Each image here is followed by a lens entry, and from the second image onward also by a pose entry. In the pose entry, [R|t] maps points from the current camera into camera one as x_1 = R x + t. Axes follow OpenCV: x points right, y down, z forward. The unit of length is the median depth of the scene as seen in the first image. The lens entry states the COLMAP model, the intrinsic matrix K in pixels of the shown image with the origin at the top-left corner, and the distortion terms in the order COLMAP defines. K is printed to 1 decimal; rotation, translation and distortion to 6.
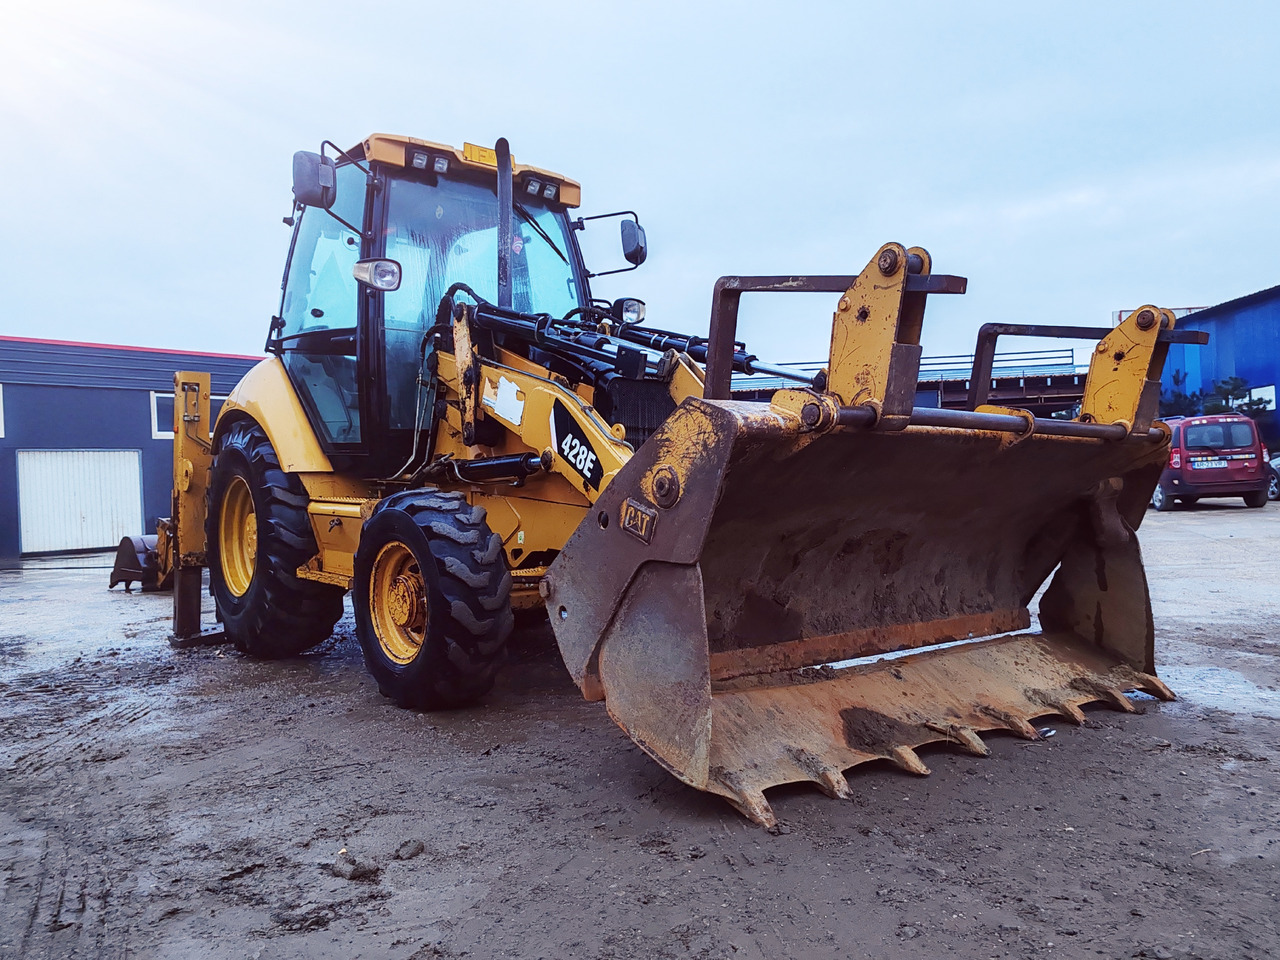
lens RADIAL K [[992.5, 0, 645.4], [0, 992.5, 481.5], [0, 0, 1]] dist [0.014866, -0.000794]
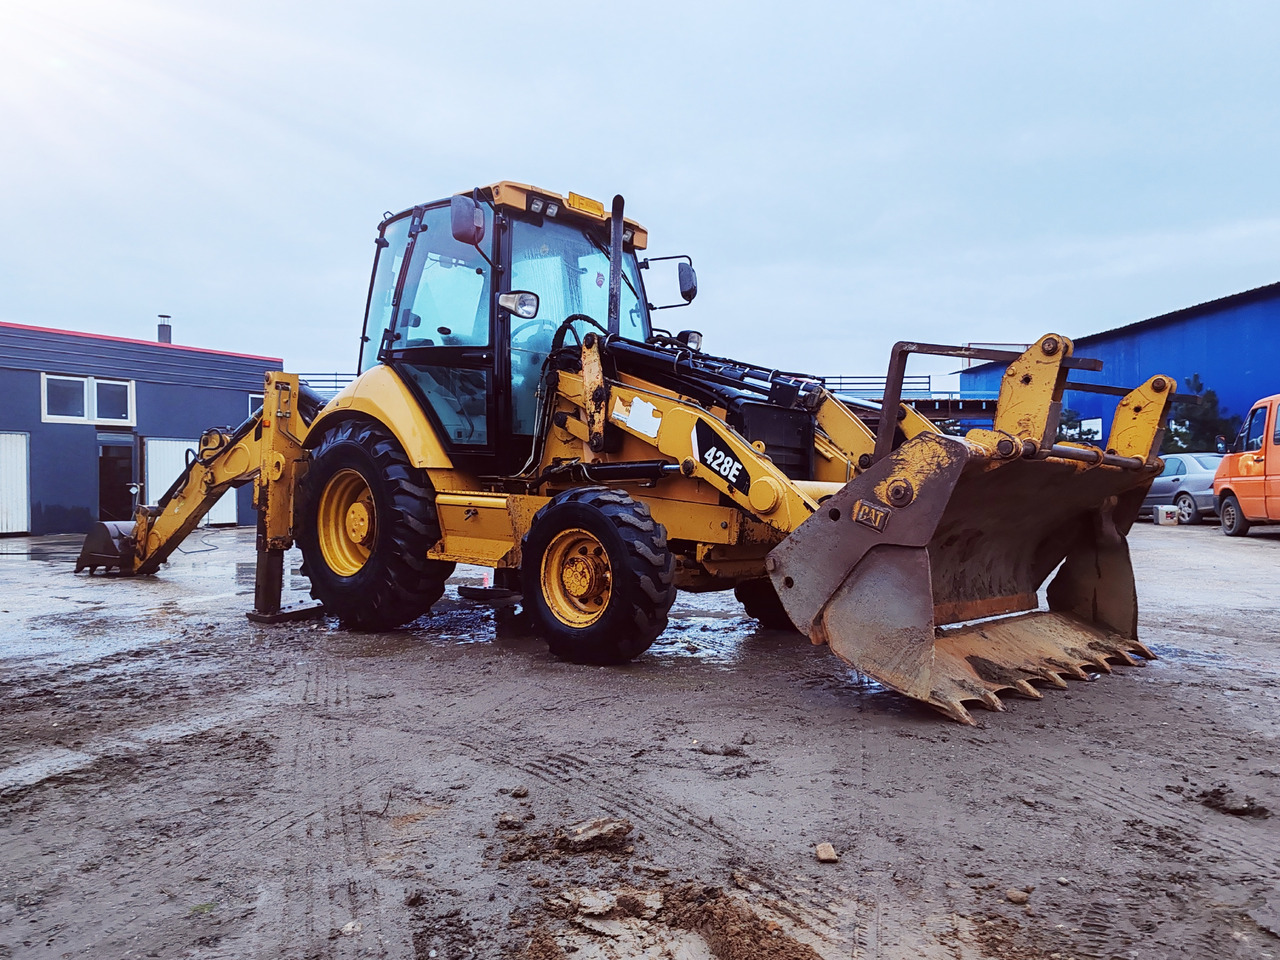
lens RADIAL K [[996.9, 0, 640.0], [0, 996.9, 480.0], [0, 0, 1]] dist [0.017707, 0.001365]
pose [[0.986964, 0.035161, 0.157054, -0.355426], [-0.034247, 0.999377, -0.008520, 0.007616], [-0.157256, 0.003031, 0.987553, -0.227384]]
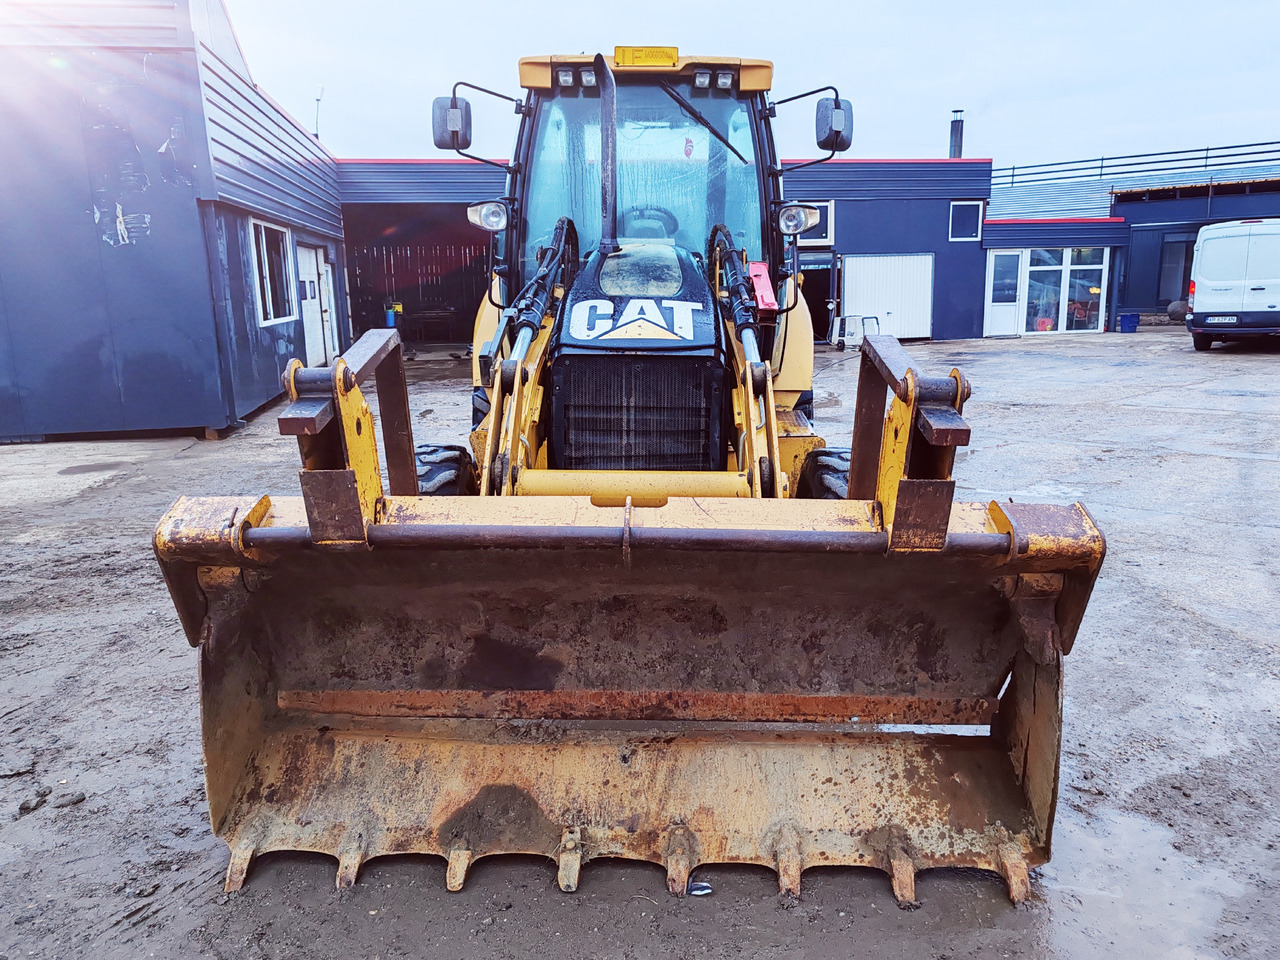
lens RADIAL K [[992.5, 0, 645.4], [0, 992.5, 481.5], [0, 0, 1]] dist [0.014866, -0.000794]
pose [[0.765357, 0.151790, -0.625451, 0.643069], [-0.004276, 0.972969, 0.230896, -0.206276], [0.643592, -0.174044, 0.745317, 0.317981]]
